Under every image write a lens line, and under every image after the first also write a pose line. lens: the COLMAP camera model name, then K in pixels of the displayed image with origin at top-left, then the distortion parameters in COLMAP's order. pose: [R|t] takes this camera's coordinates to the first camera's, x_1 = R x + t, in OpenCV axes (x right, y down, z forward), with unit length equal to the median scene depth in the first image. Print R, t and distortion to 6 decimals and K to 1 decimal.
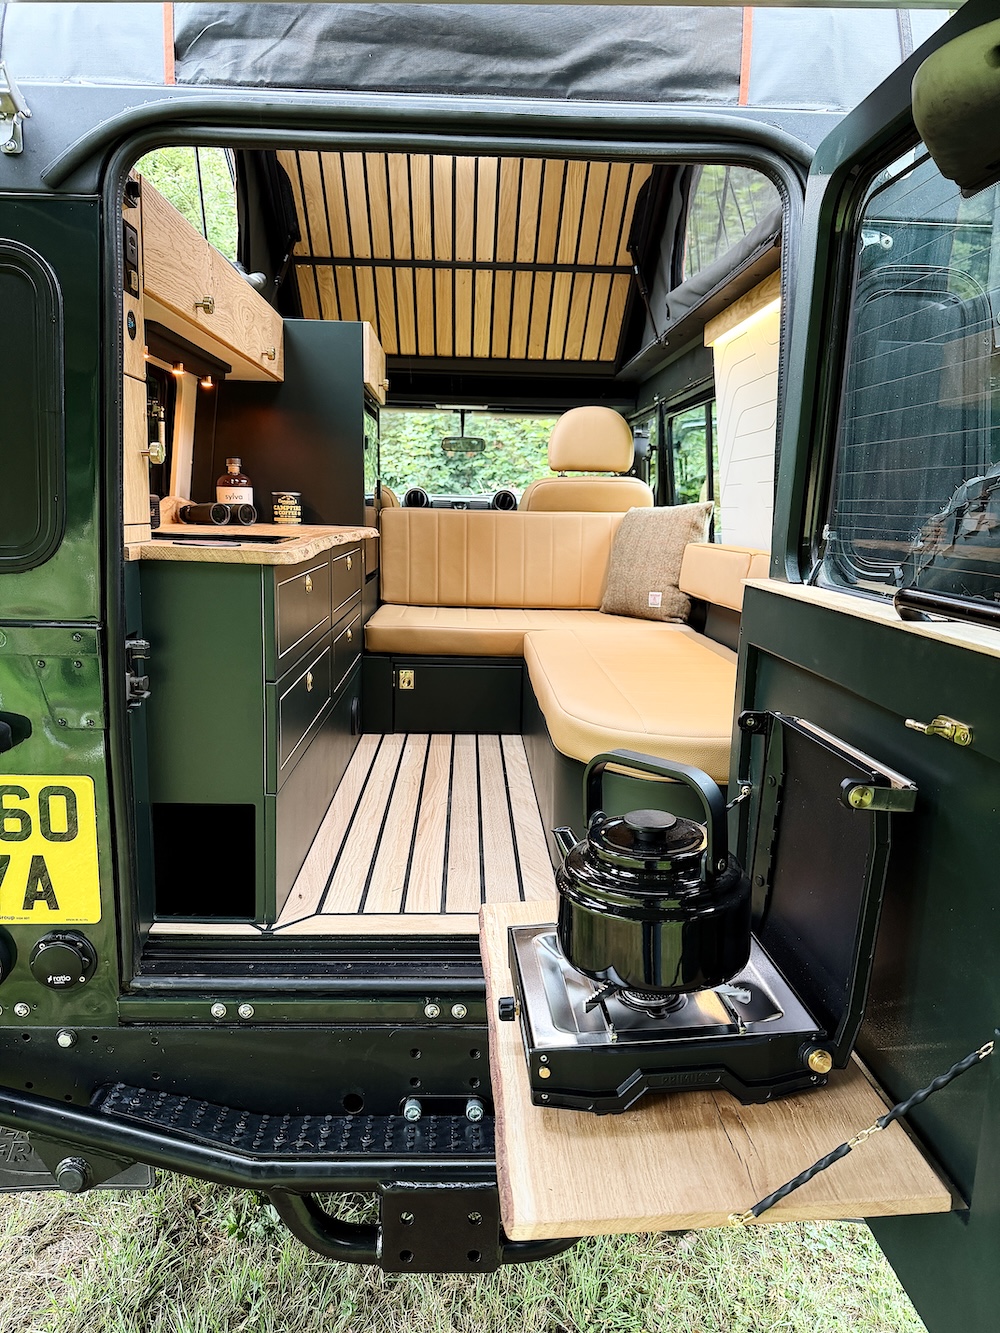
lens RADIAL K [[938.1, 0, 497.8], [0, 938.1, 693.6], [0, 0, 1]] dist [0.110097, -0.211102]
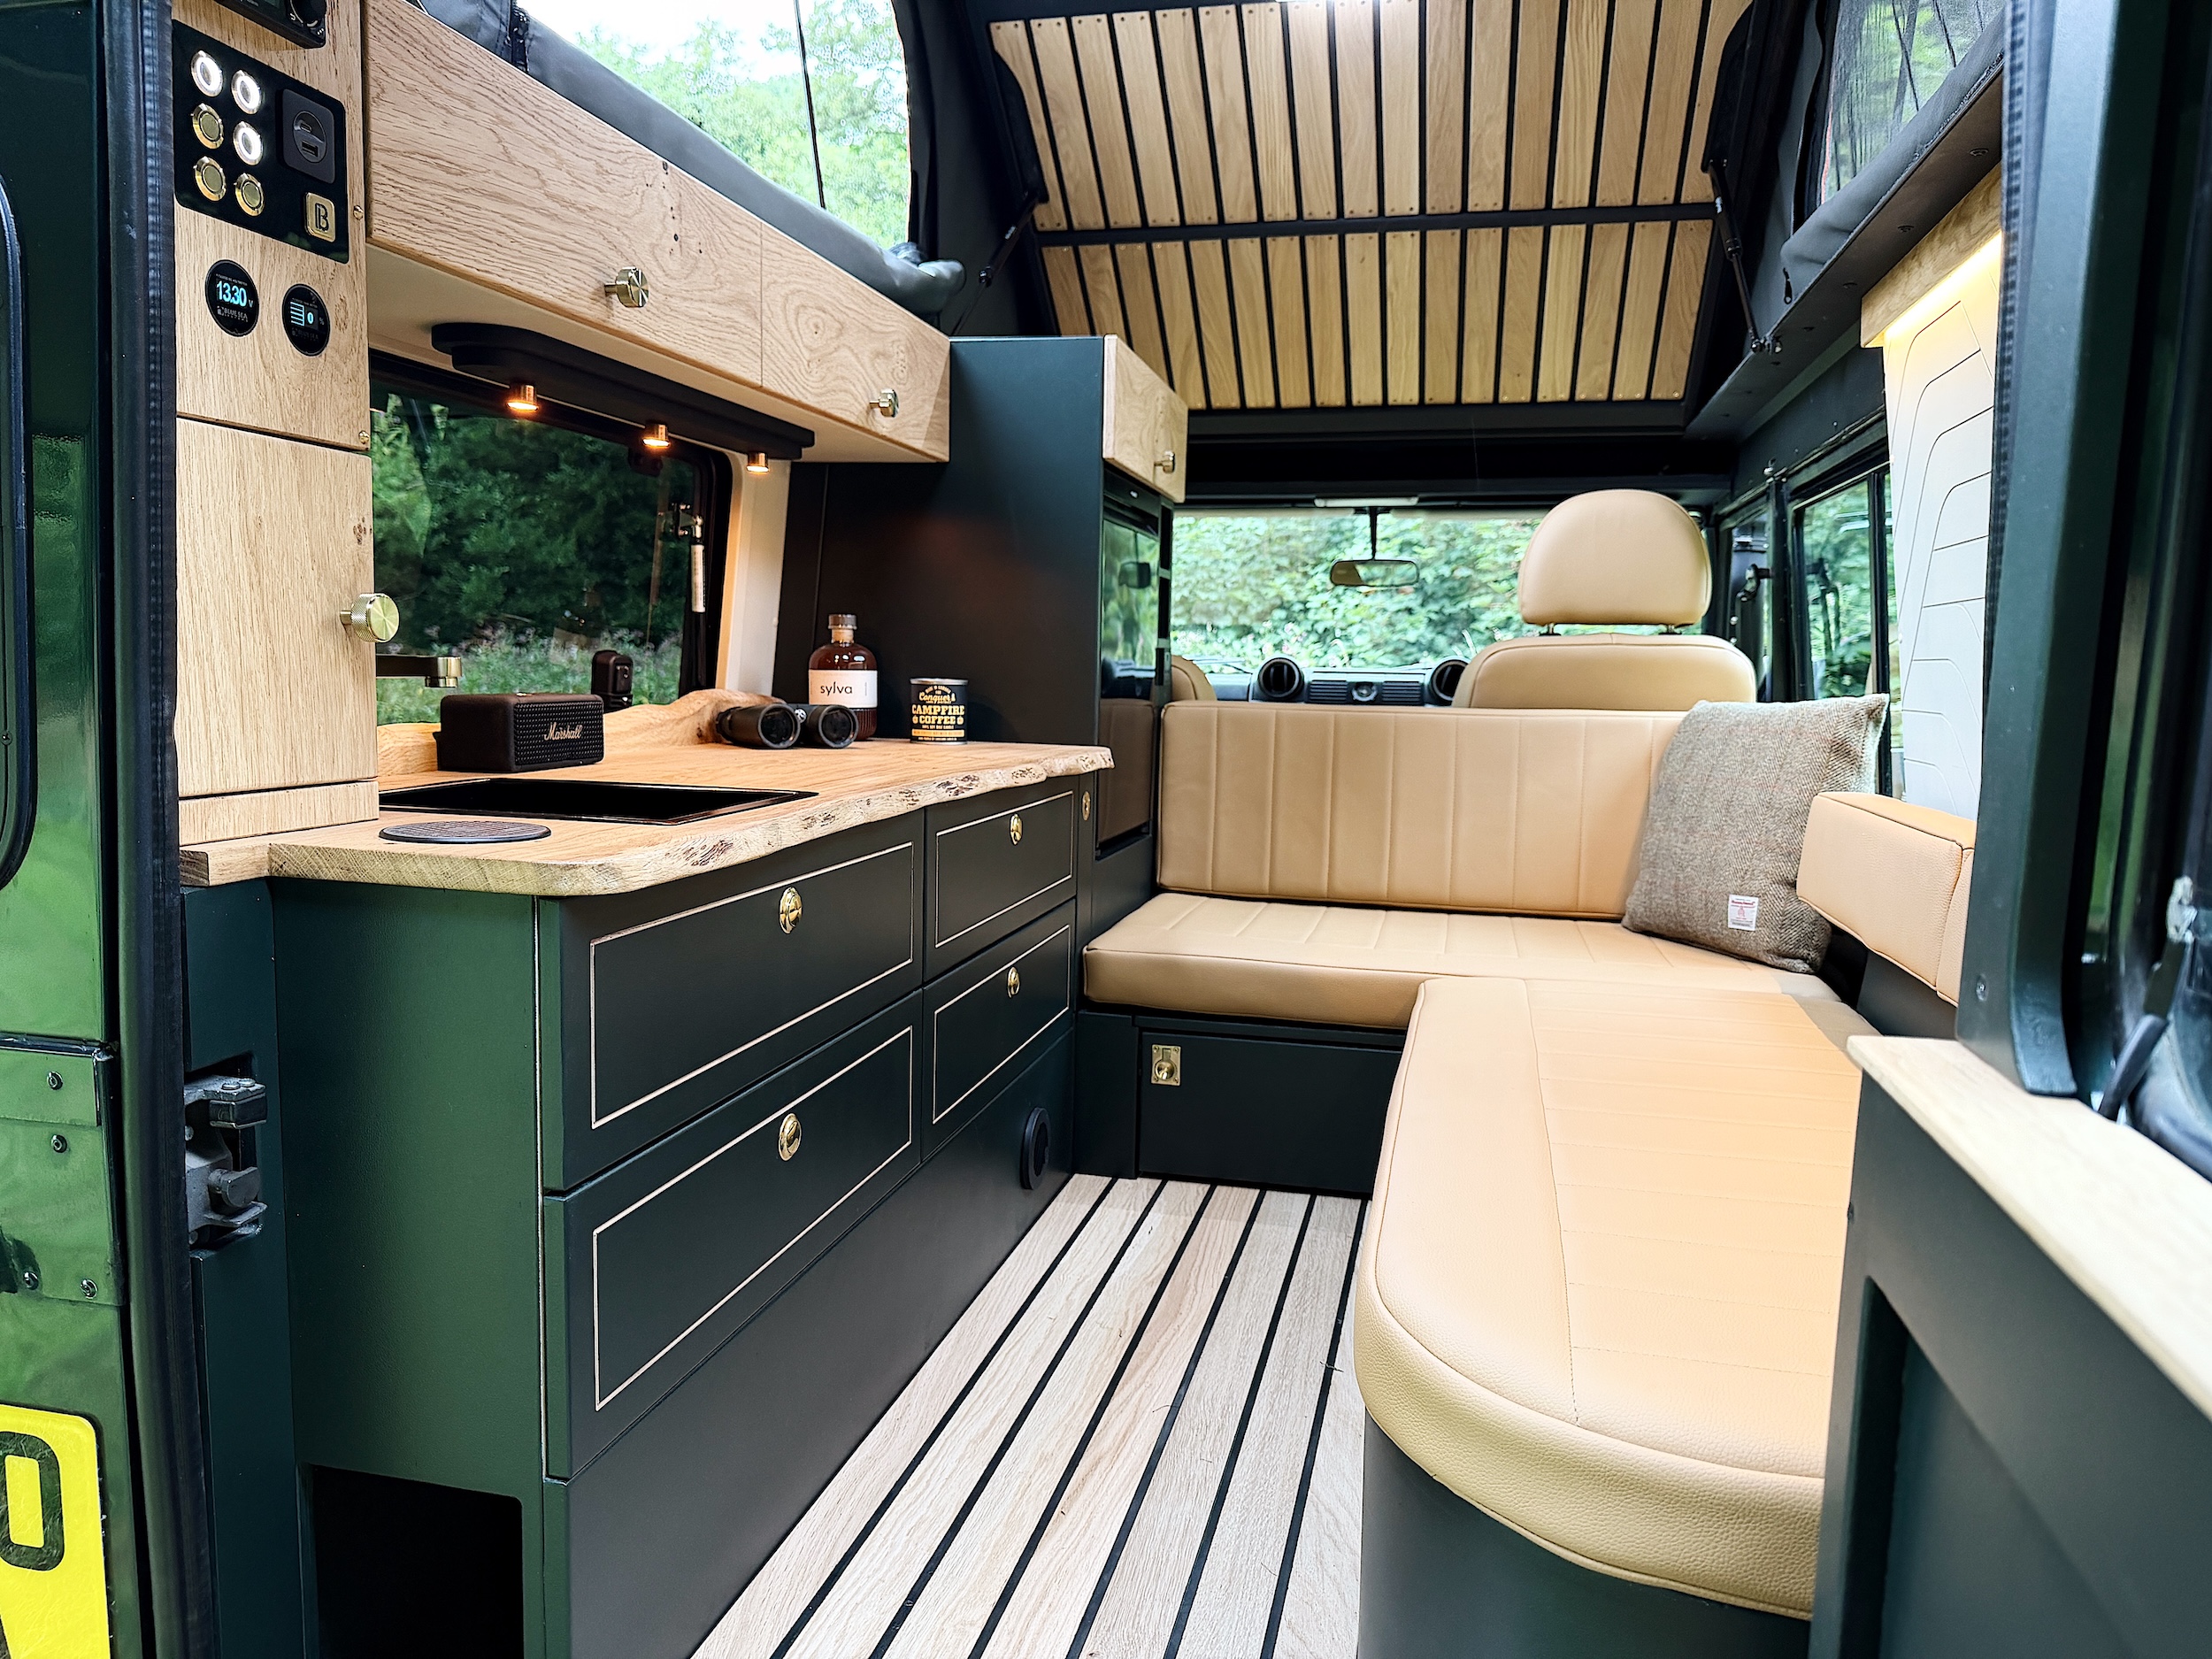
lens RADIAL K [[1584.6, 0, 1118.0], [0, 1584.6, 864.6], [0, 0, 1]] dist [0.082365, -0.113493]
pose [[0.968206, 0.029676, -0.248388, 0.063533], [-0.048471, 0.996376, -0.069898, -0.050356], [0.245413, 0.079716, 0.966135, 0.184737]]
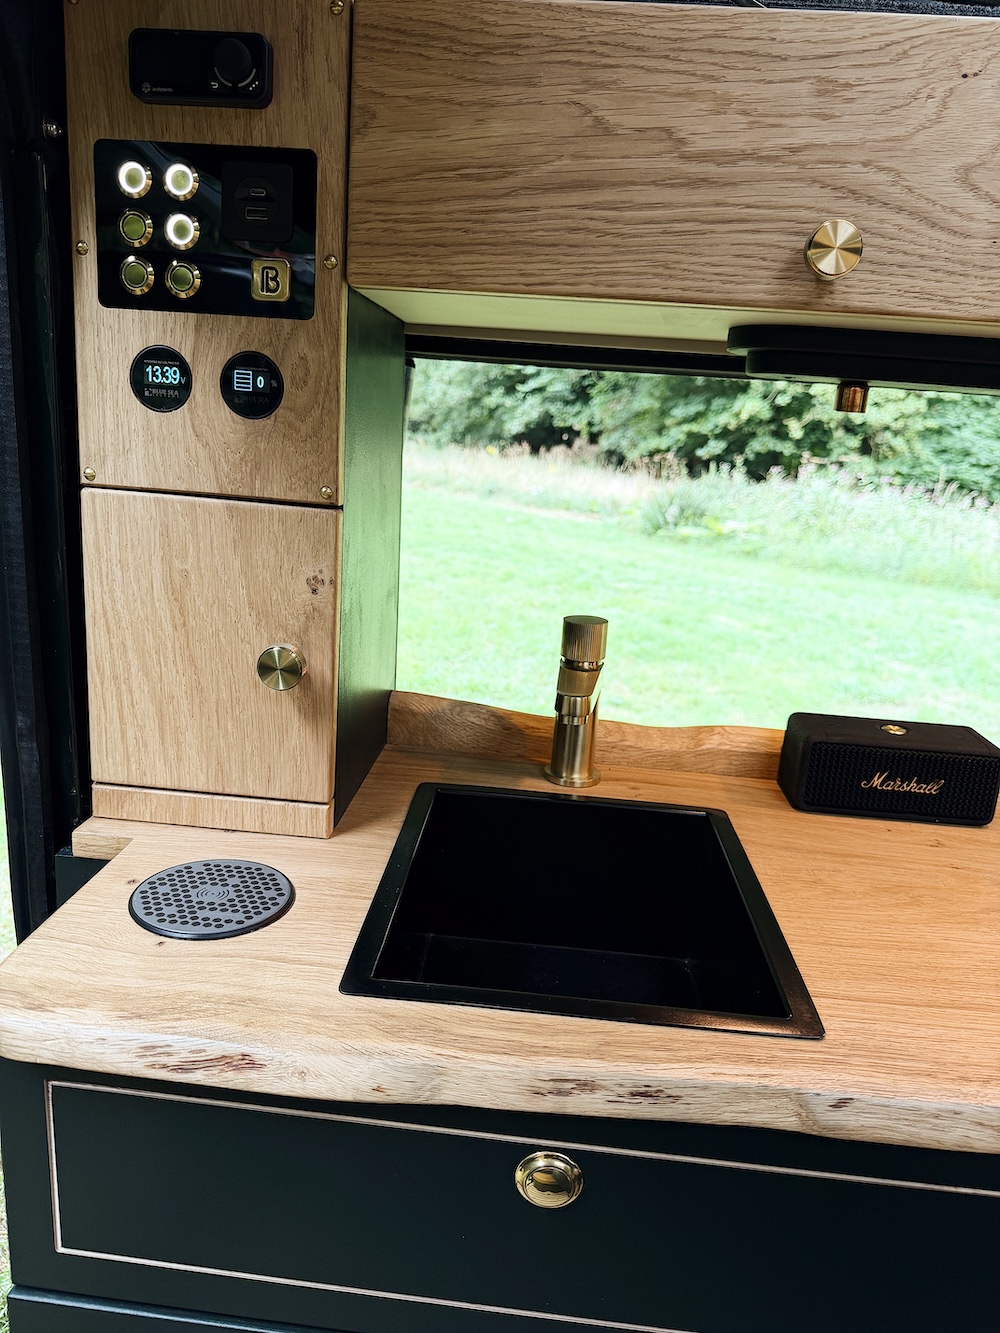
lens RADIAL K [[926.9, 0, 500.7], [0, 926.9, 679.6], [0, 0, 1]] dist [-0.000266, -0.021662]
pose [[-0.113675, 0.212129, -0.970608, 0.019977], [-0.264266, 0.935291, 0.235360, -0.173742], [0.957727, 0.283254, -0.050261, 0.520263]]
